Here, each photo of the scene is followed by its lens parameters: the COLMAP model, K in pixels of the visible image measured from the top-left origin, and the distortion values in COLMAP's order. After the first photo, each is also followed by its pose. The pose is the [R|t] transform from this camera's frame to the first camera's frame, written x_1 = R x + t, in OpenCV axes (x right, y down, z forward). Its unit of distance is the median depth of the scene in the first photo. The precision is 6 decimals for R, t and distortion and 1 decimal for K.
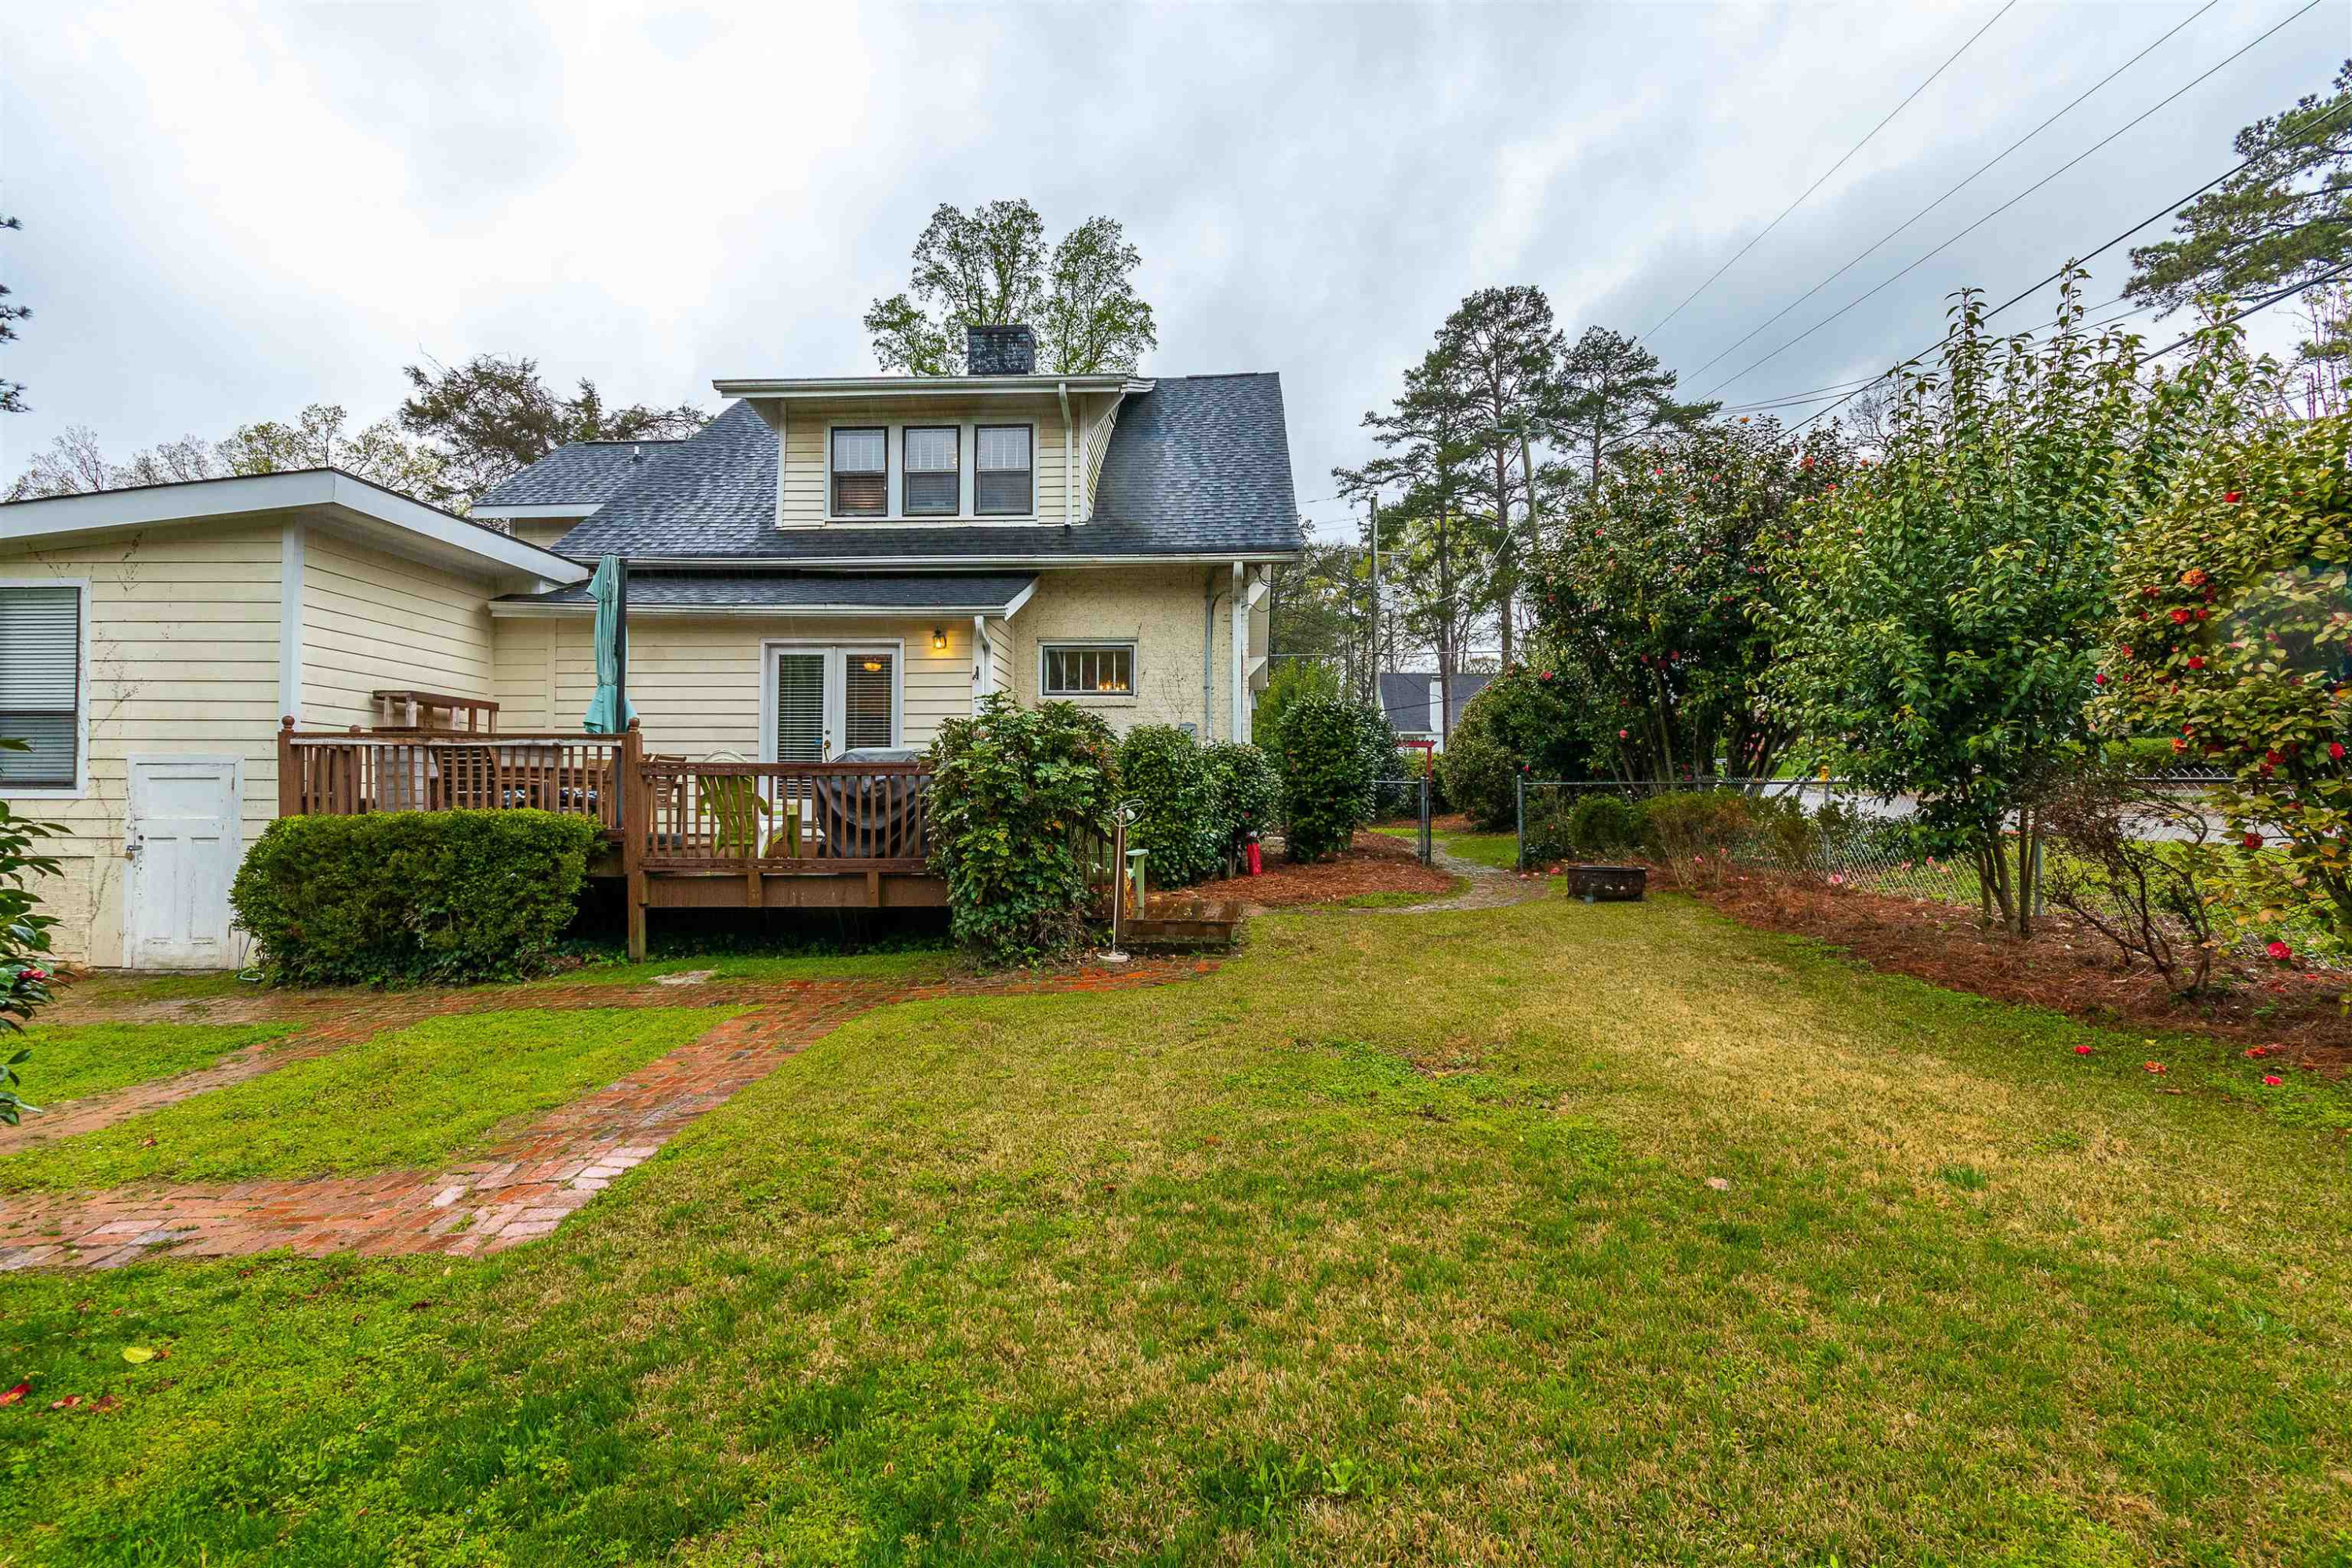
lens RADIAL K [[1085.2, 0, 1173.7], [0, 1085.2, 789.6], [0, 0, 1]] dist [0.008737, -0.005068]
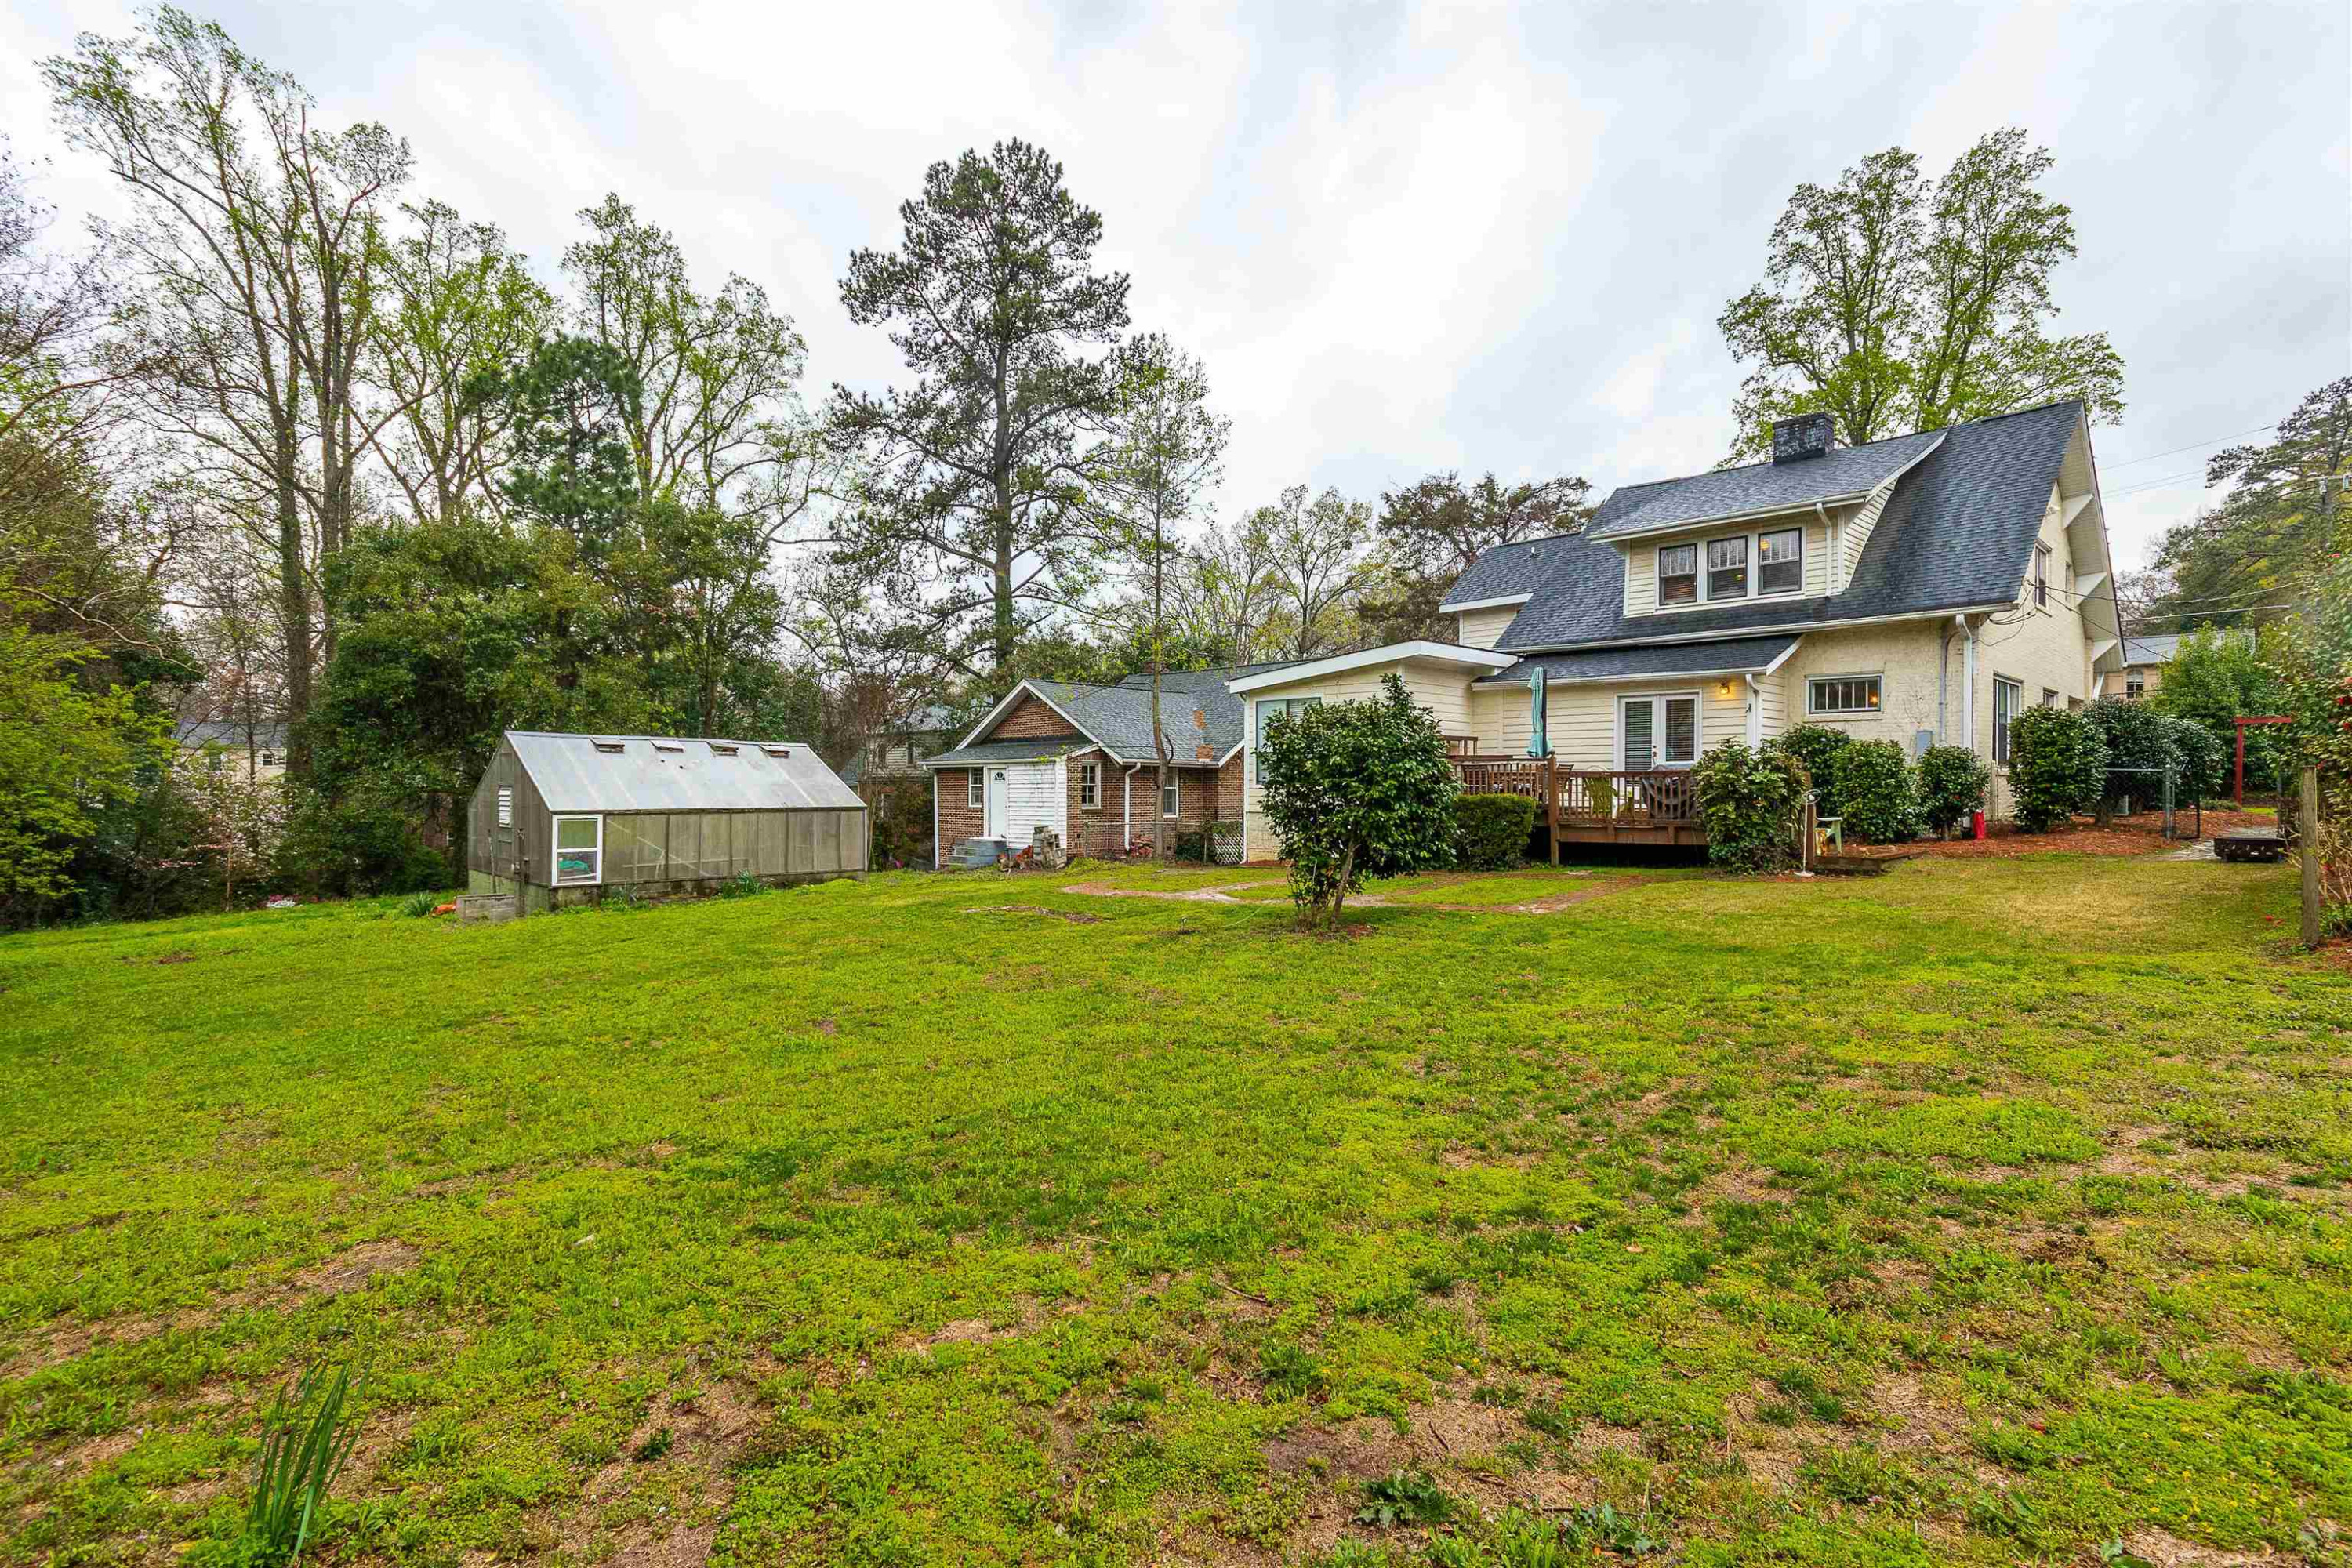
lens RADIAL K [[1085.2, 0, 1181.1], [0, 1085.2, 785.8], [0, 0, 1]] dist [0.008737, -0.005068]
pose [[0.730353, -0.002829, -0.683064, 0.279285], [0.016862, 0.999761, 0.013888, -0.026484], [0.682862, -0.021660, 0.730226, -0.693053]]
